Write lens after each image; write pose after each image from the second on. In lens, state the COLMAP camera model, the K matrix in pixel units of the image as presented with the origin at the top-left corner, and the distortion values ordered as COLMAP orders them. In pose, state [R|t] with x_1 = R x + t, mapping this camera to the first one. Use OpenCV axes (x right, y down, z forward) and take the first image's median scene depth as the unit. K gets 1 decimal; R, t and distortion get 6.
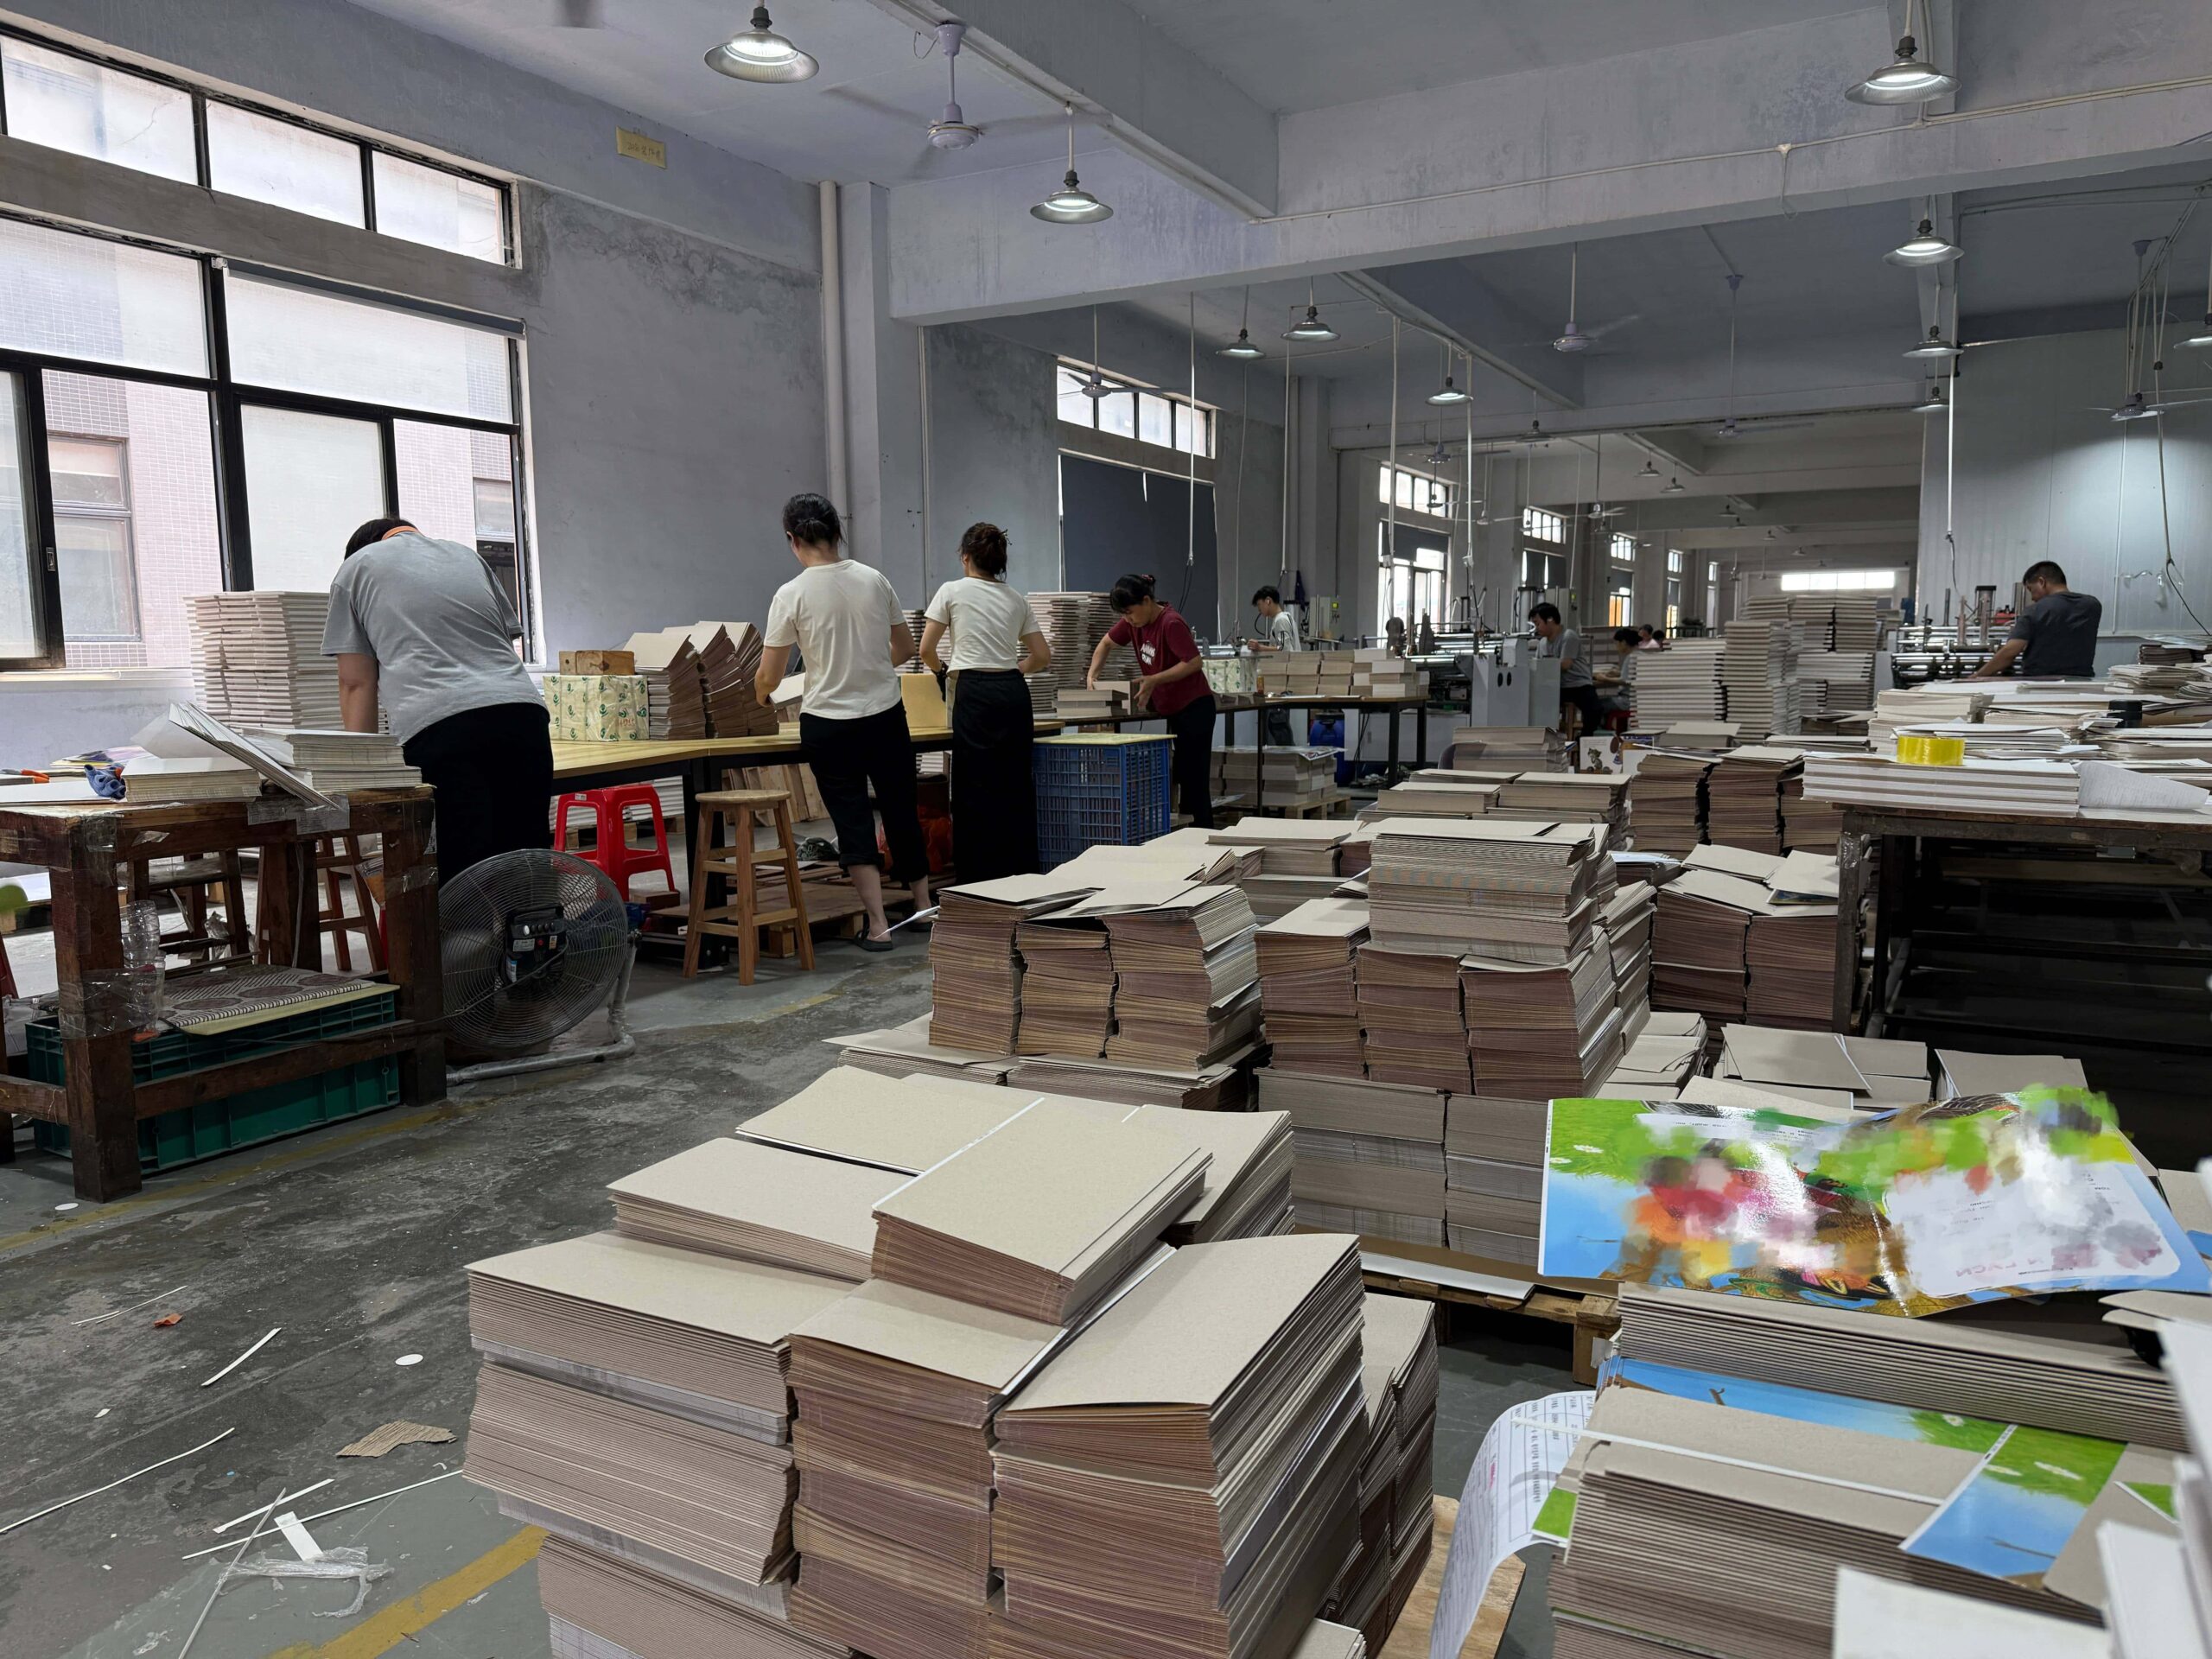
lens RADIAL K [[1606.9, 0, 1106.0], [0, 1606.9, 829.5], [0, 0, 1]] dist [-0.012011, -0.004997]
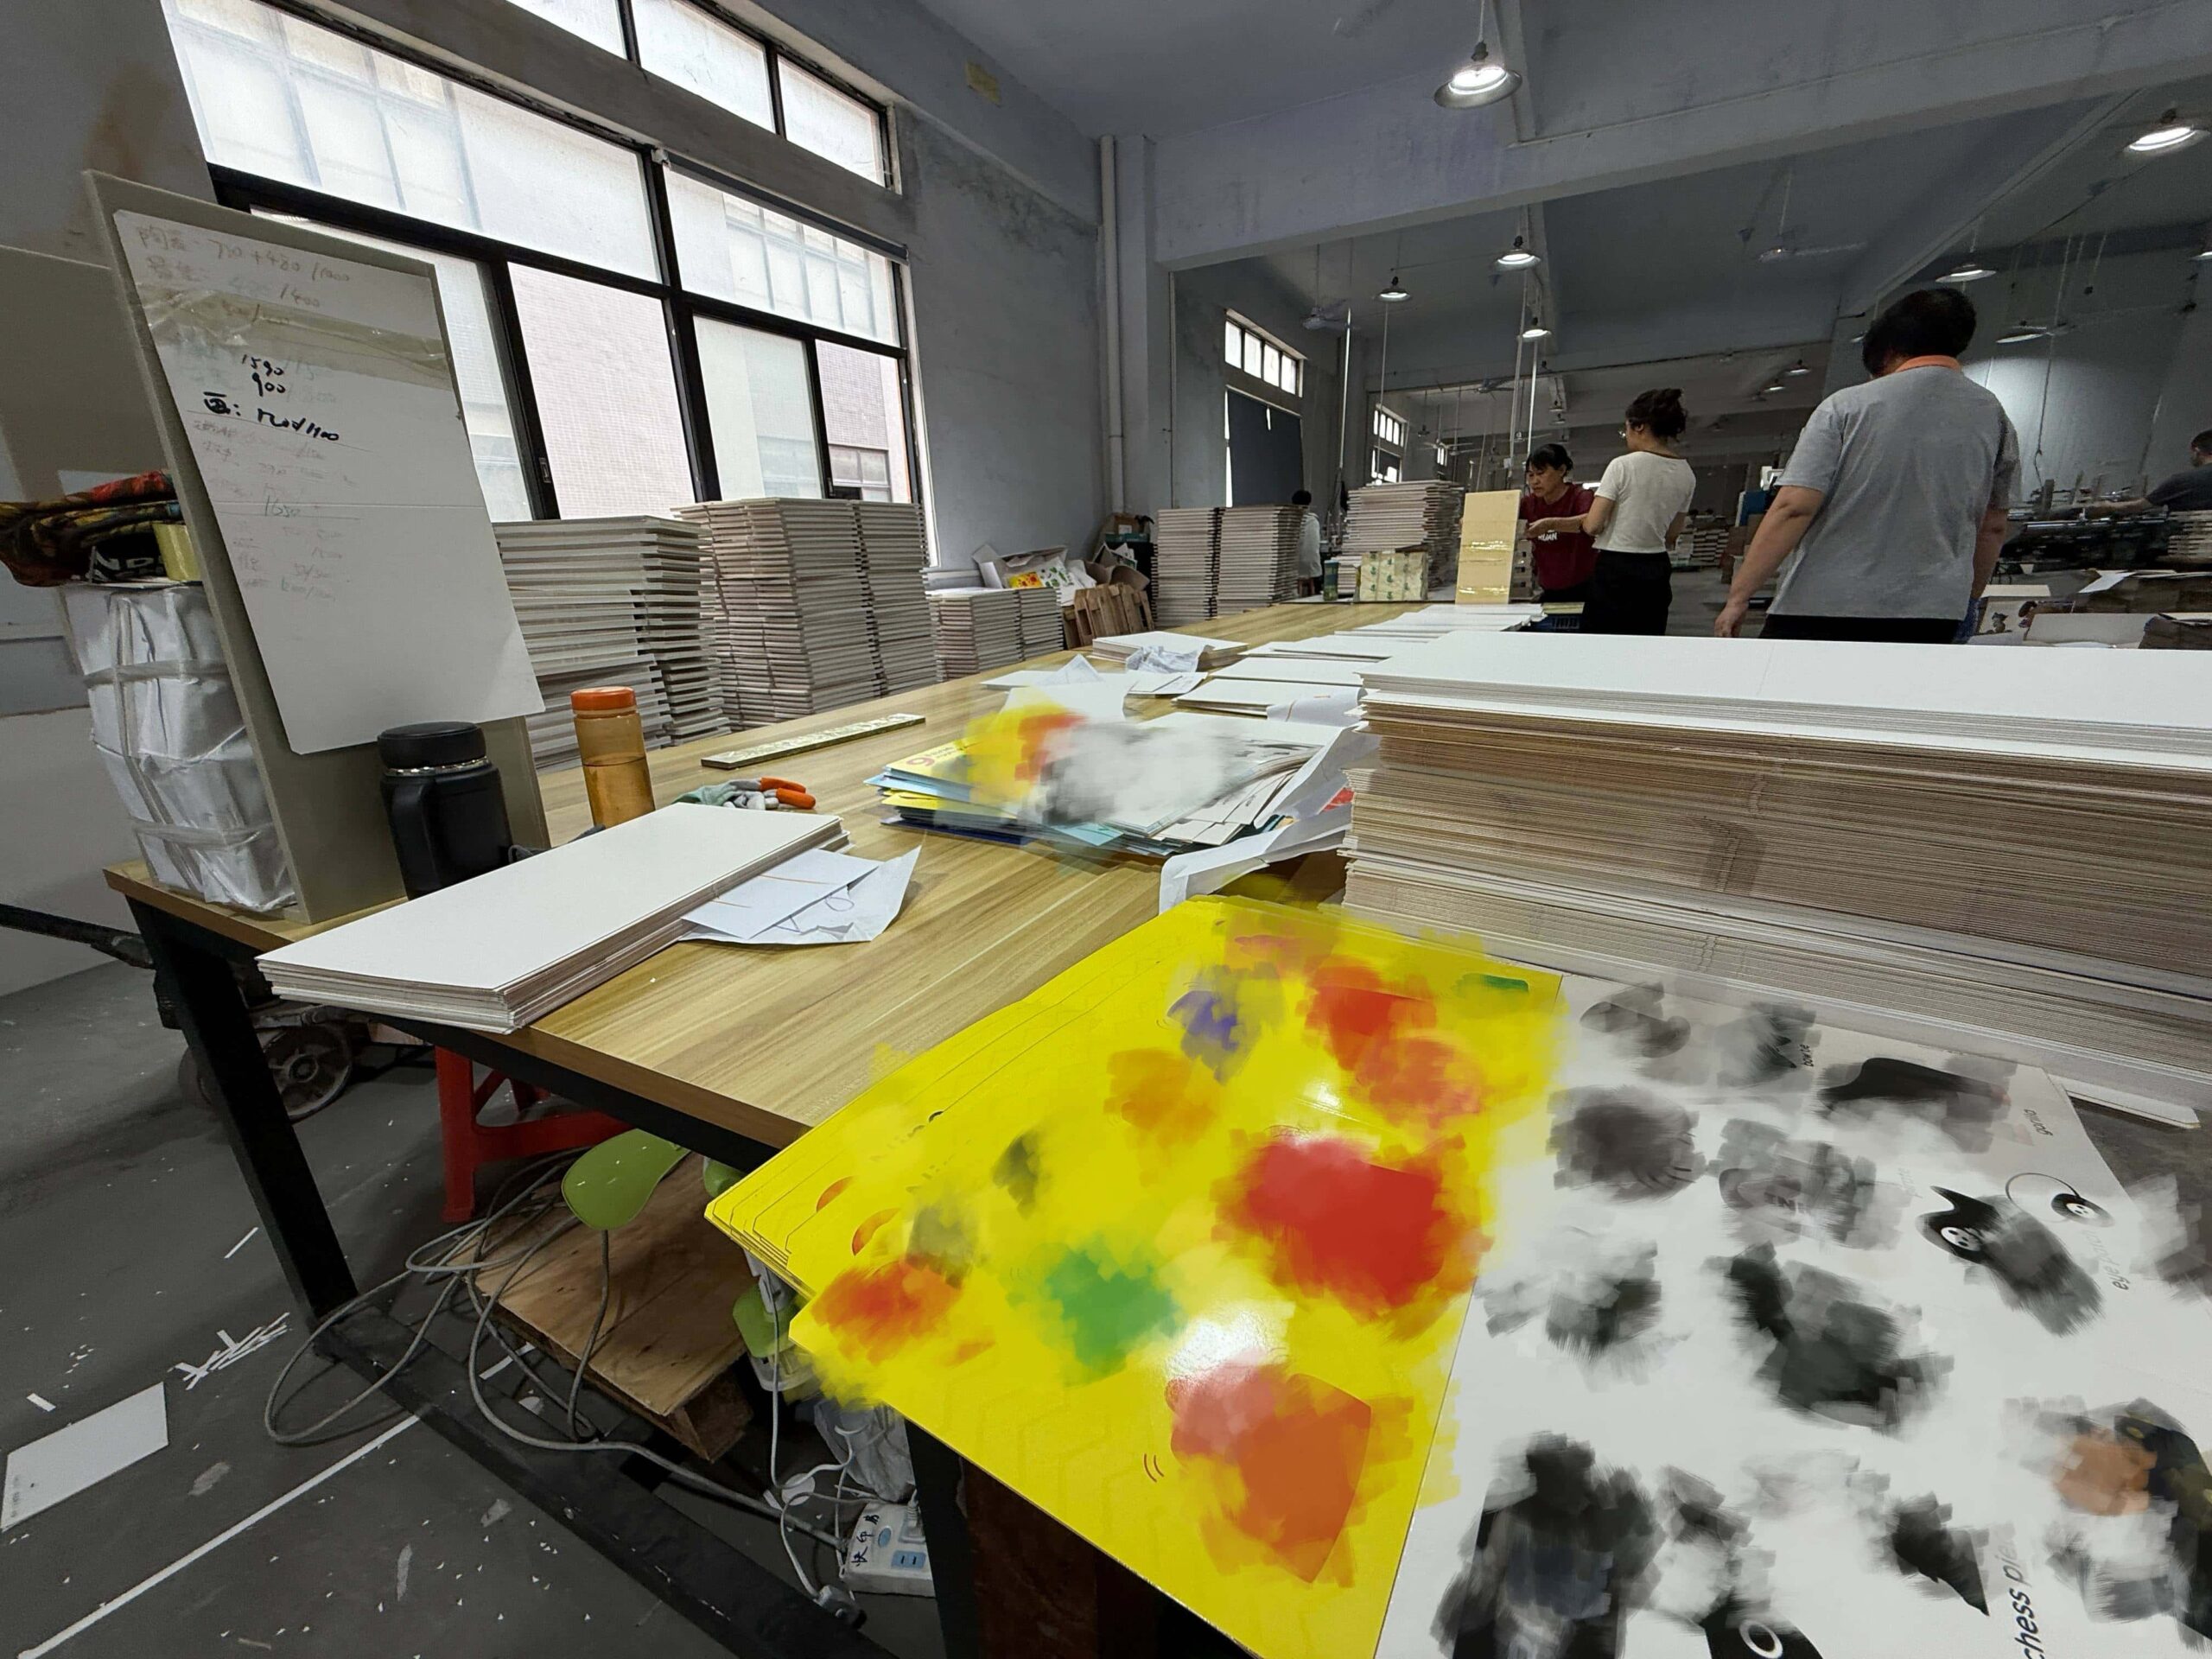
lens RADIAL K [[893.4, 0, 1106.0], [0, 893.4, 829.5], [0, 0, 1]] dist [-0.003227, -0.000734]
pose [[0.999280, -0.036433, 0.010637, -0.240743], [0.033612, 0.979670, 0.197778, -0.035389], [-0.017626, -0.197278, 0.980189, 0.297444]]
